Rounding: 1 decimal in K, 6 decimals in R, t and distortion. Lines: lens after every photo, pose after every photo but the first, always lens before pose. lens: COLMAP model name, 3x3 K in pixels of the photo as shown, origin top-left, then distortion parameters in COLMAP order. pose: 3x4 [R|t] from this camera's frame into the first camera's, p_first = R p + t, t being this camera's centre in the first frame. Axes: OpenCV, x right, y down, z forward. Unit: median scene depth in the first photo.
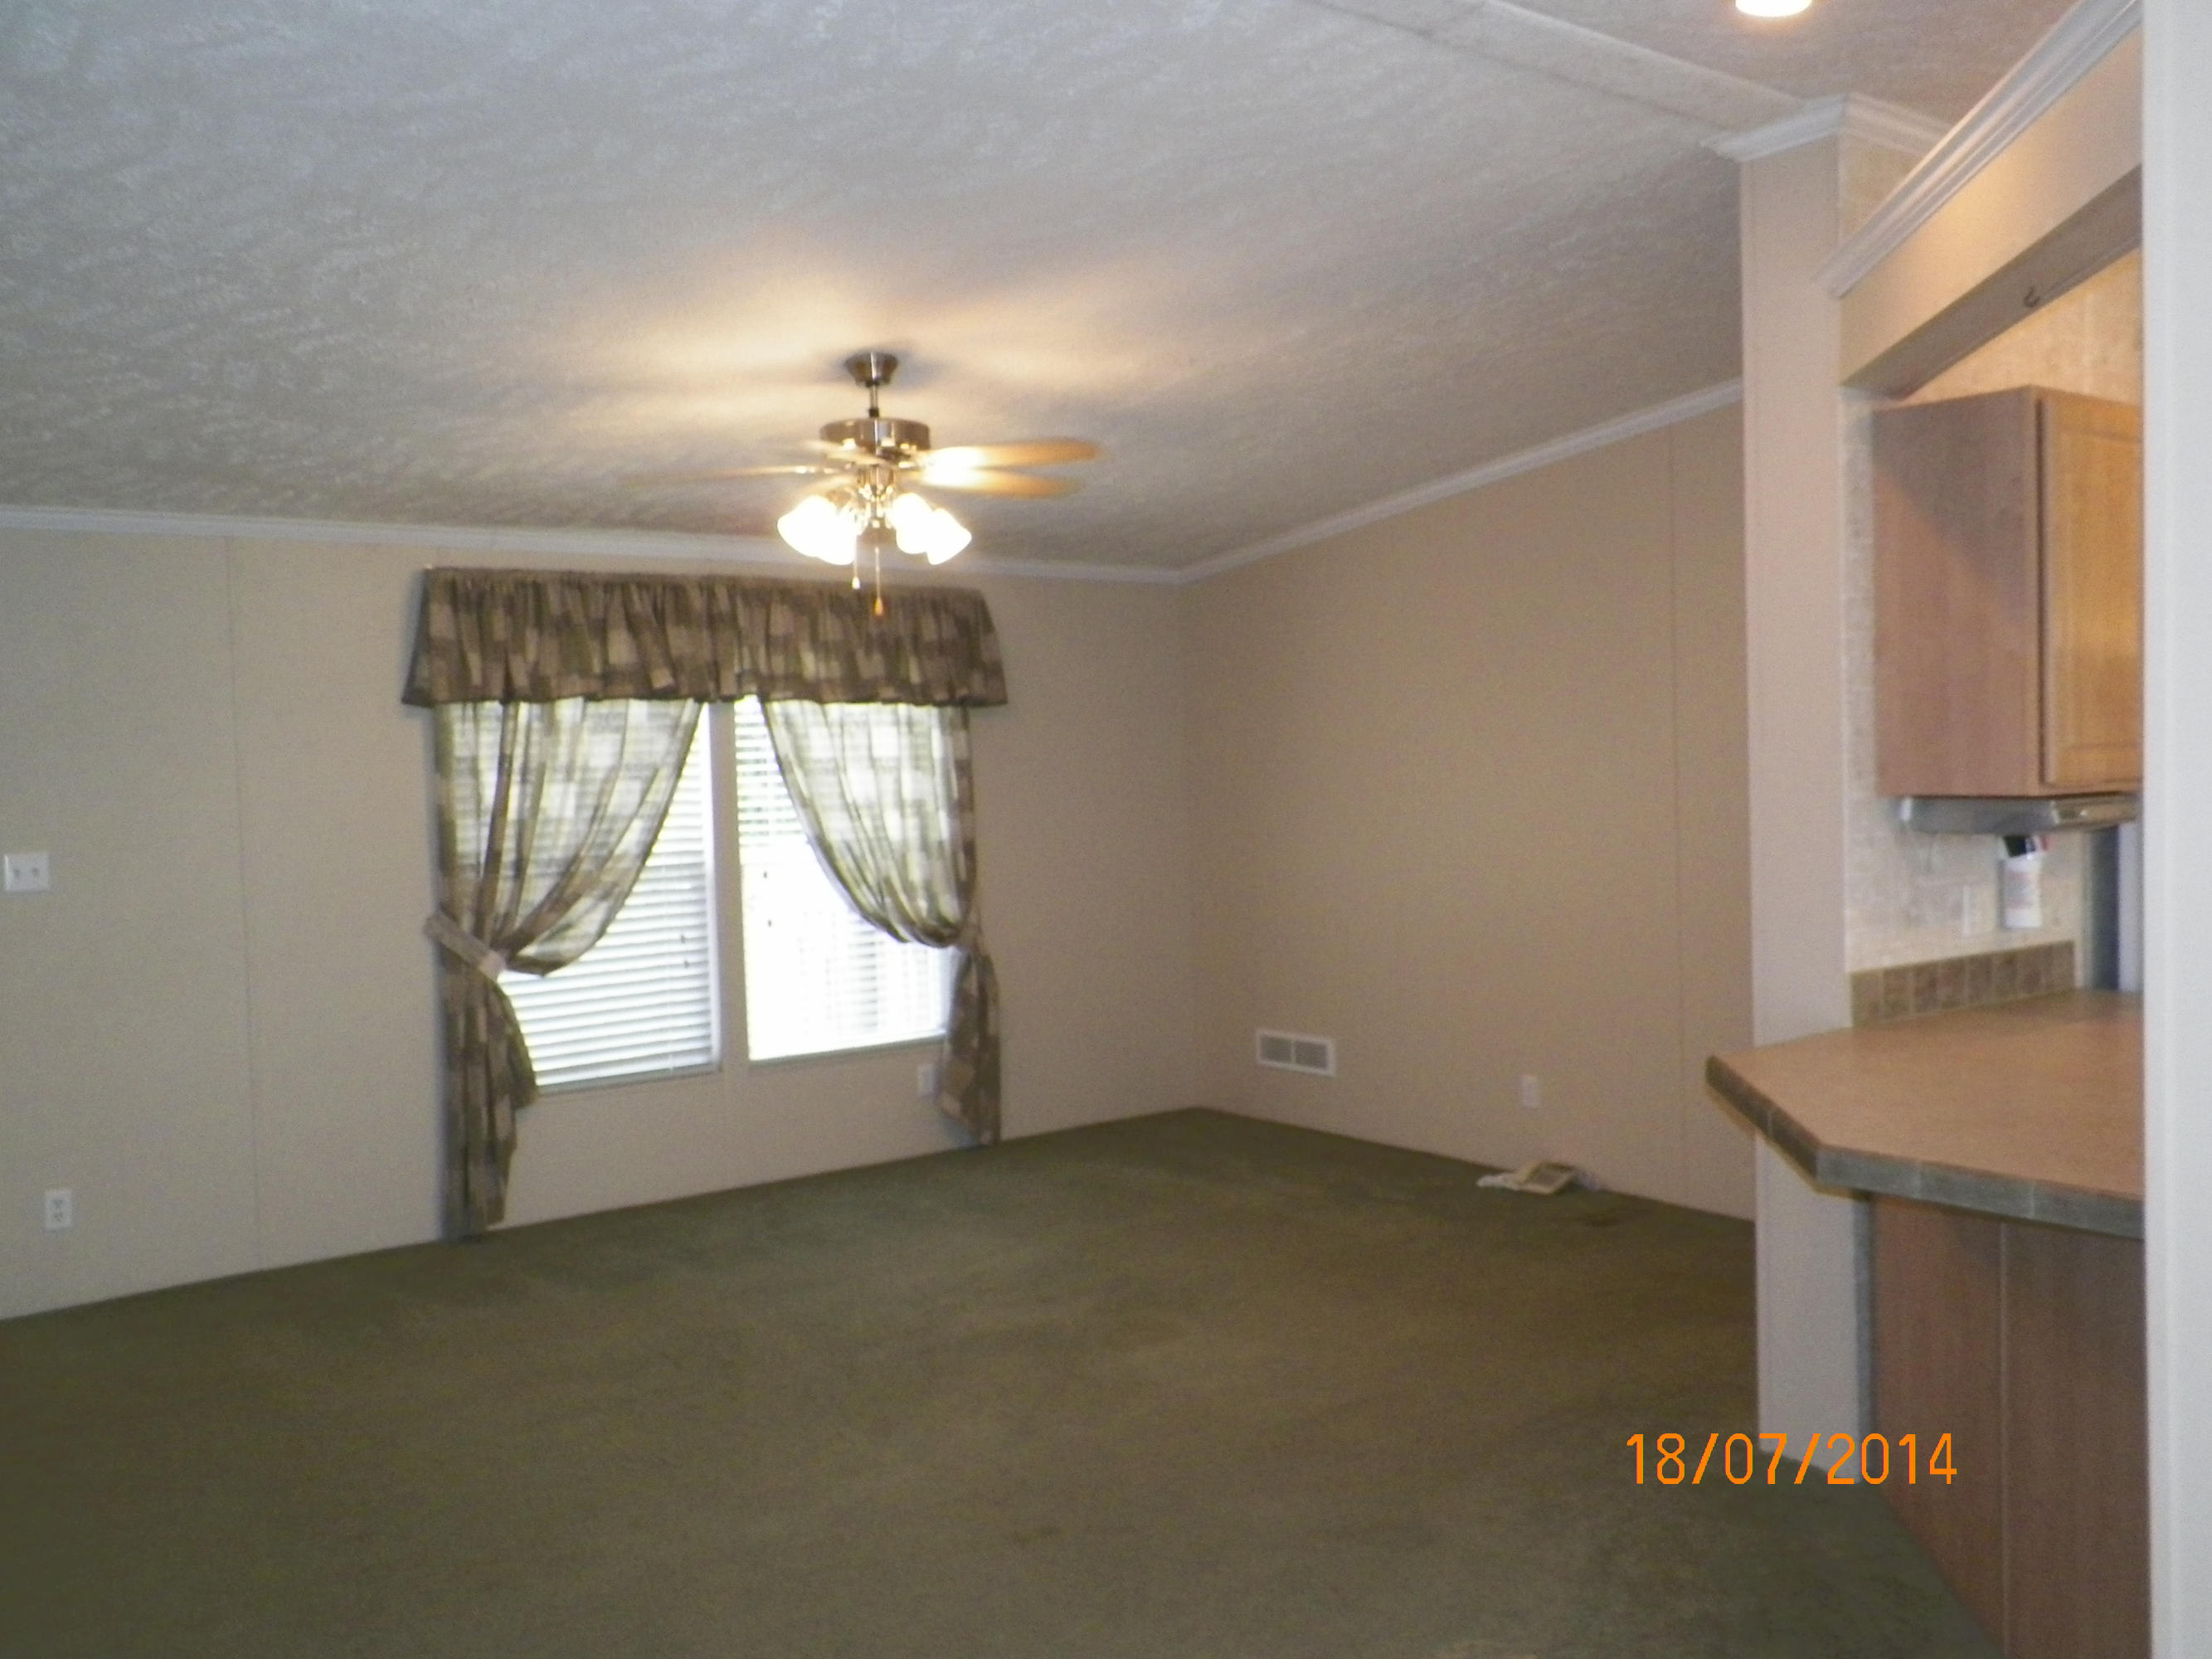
lens RADIAL K [[1845.9, 0, 1106.0], [0, 1845.9, 829.5], [0, 0, 1]] dist [0.039787, -0.134038]
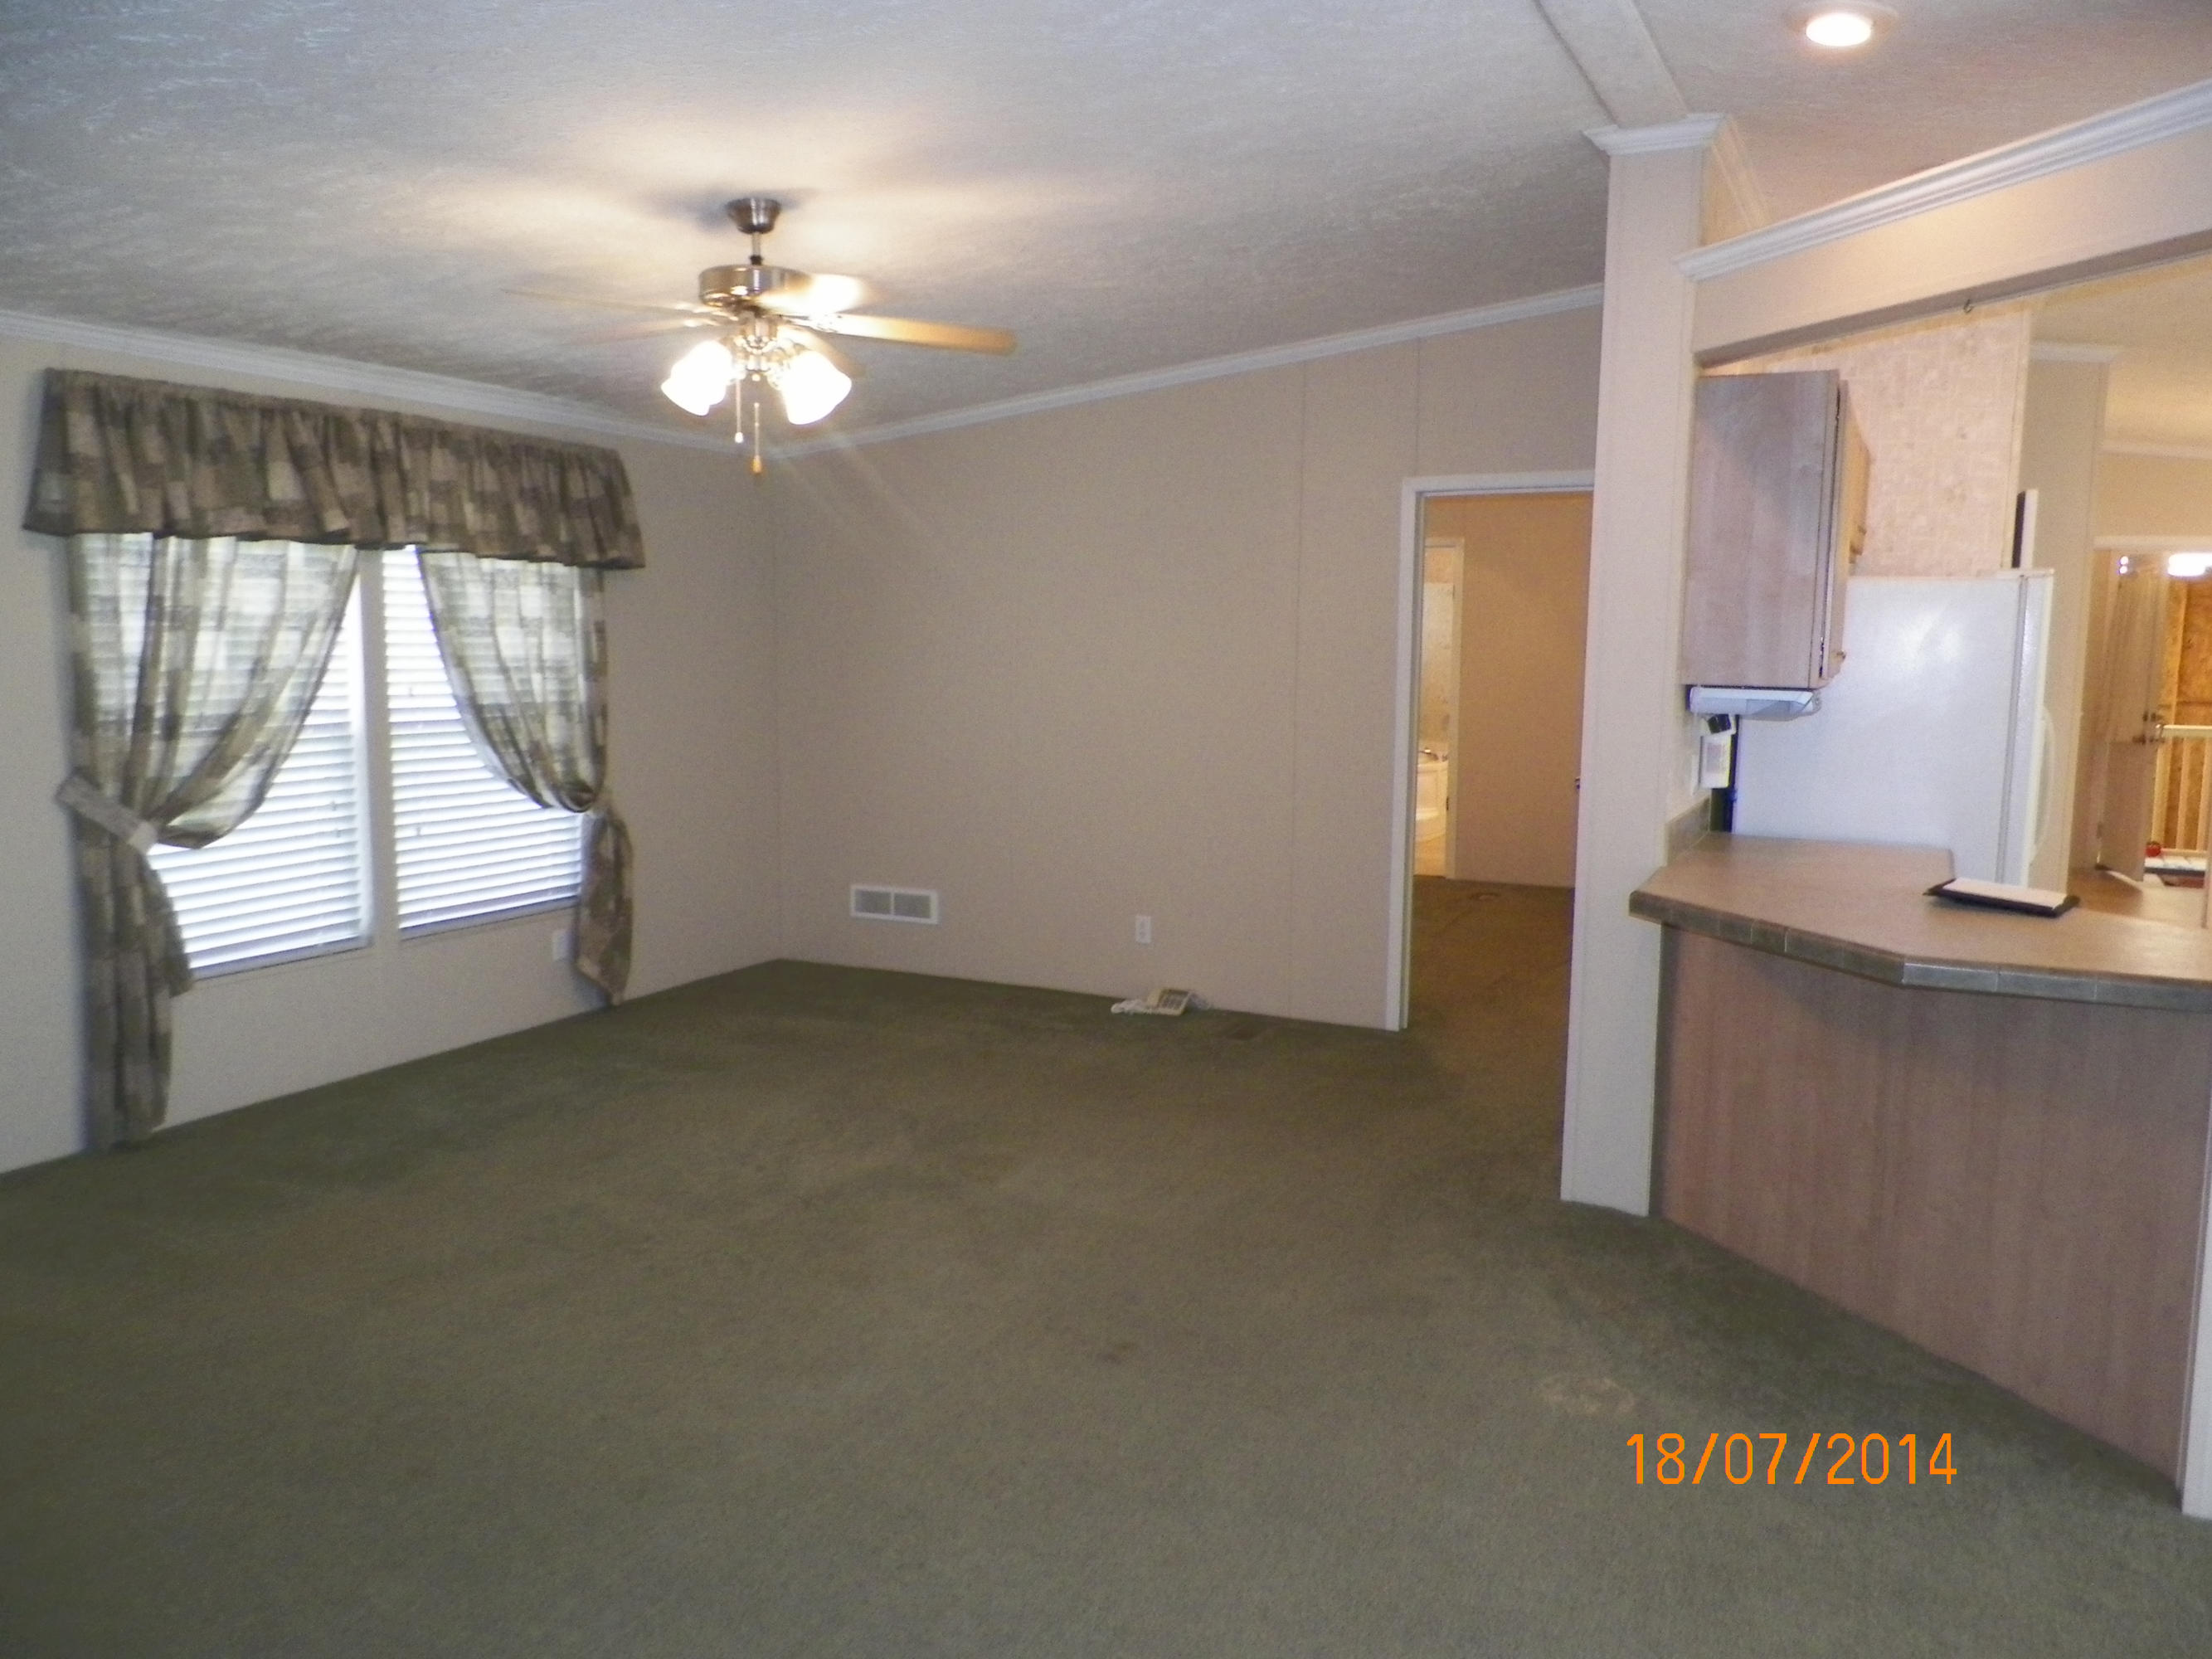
lens RADIAL K [[1650.9, 0, 1106.0], [0, 1650.9, 829.5], [0, 0, 1]] dist [0.004371, -0.000983]
pose [[0.894101, -0.015457, 0.447598, -0.266636], [-0.019076, 0.997183, 0.072540, 0.004062], [-0.447458, -0.073397, 0.891288, 0.093738]]
